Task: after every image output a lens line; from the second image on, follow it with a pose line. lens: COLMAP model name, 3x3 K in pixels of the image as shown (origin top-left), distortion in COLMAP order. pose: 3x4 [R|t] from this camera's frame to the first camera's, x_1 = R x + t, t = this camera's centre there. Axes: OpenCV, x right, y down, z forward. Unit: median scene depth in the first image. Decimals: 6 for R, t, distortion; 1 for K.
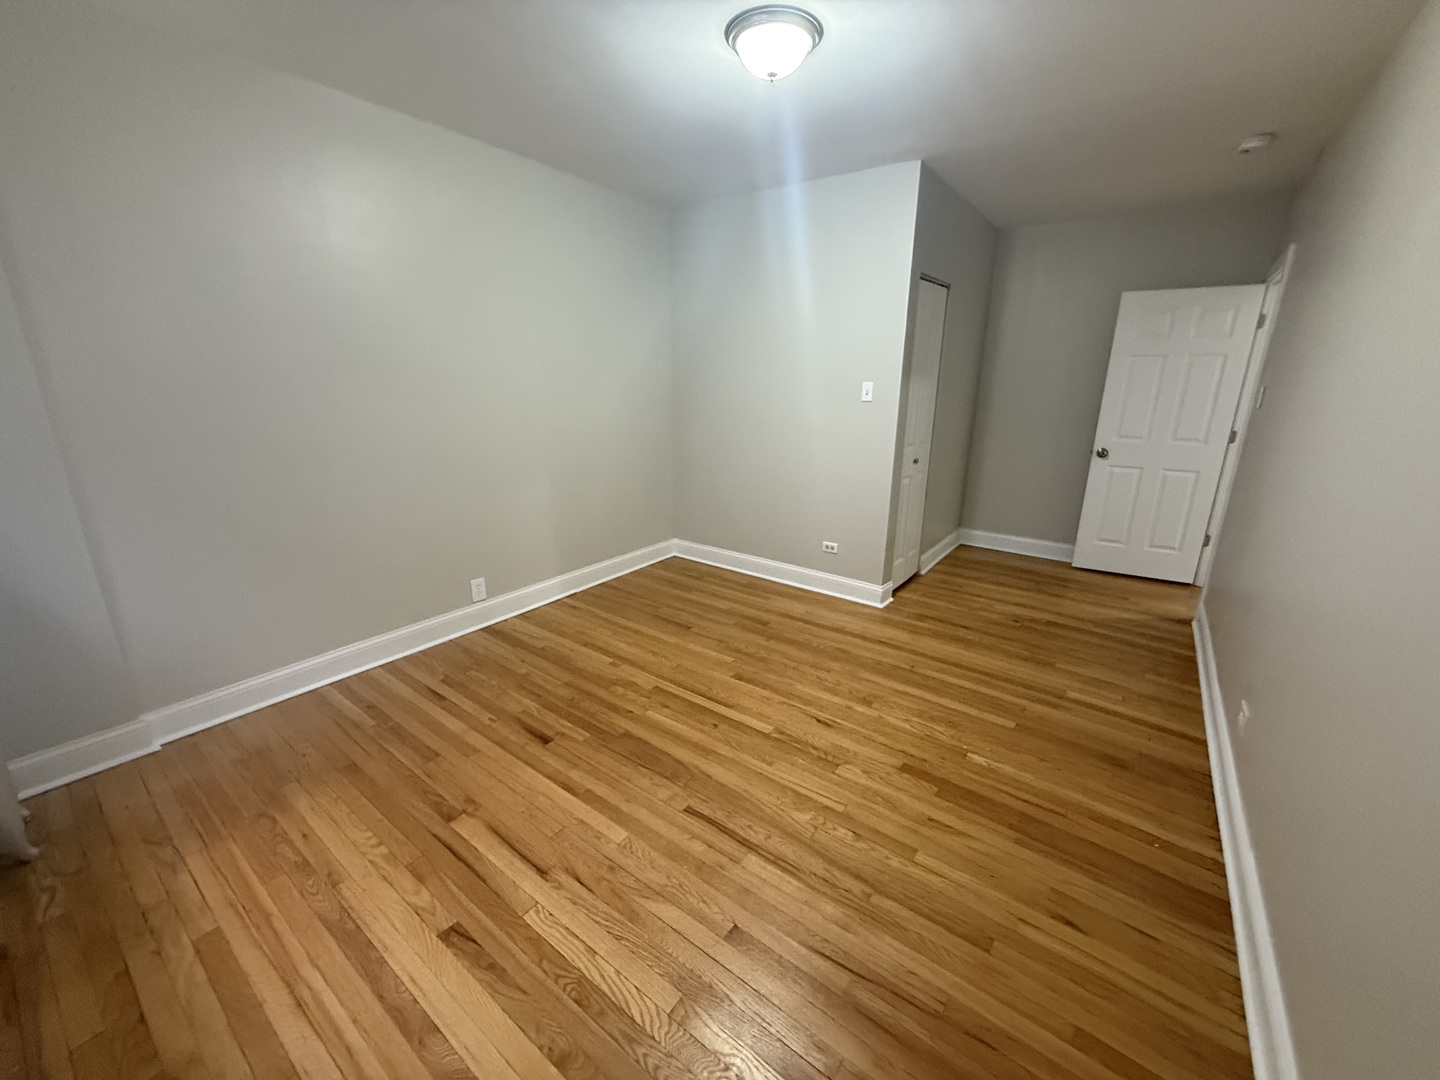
lens RADIAL K [[572.7, 0, 717.7], [0, 572.7, 535.9], [0, 0, 1]] dist [-0.000011, 0.000322]
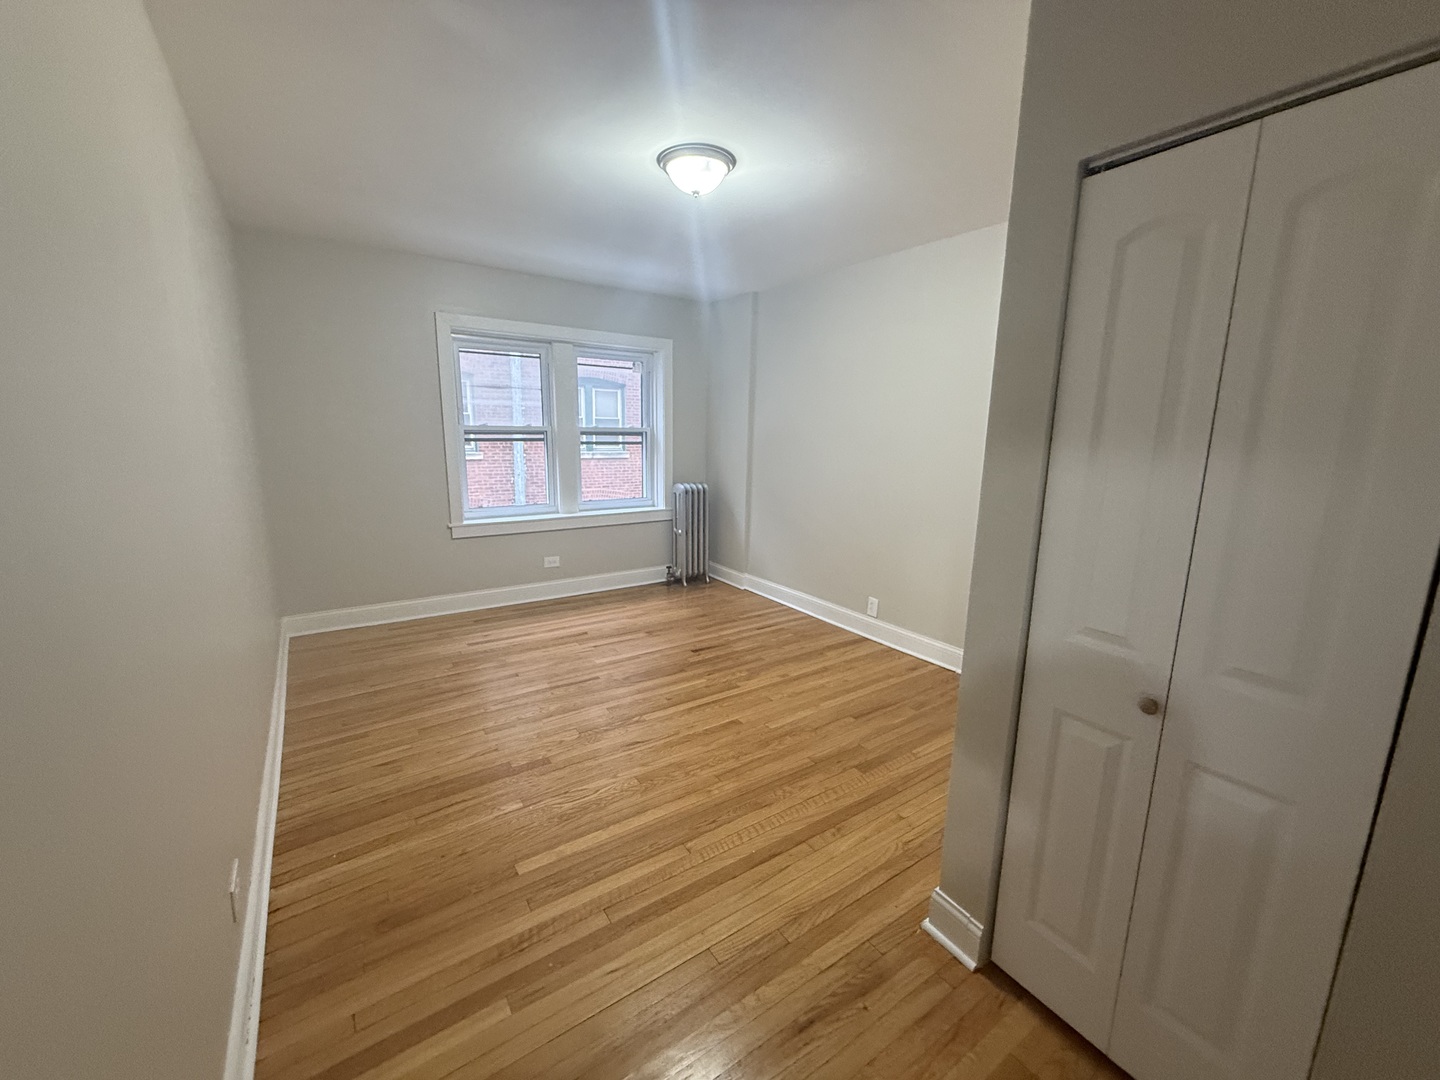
lens RADIAL K [[572.7, 0, 717.3], [0, 572.7, 539.5], [0, 0, 1]] dist [-0.000011, 0.000322]
pose [[-0.320481, 0.164086, -0.932935, 1.012218], [-0.281807, 0.923774, 0.259281, -0.329544], [0.904365, 0.346003, -0.249812, 1.204289]]
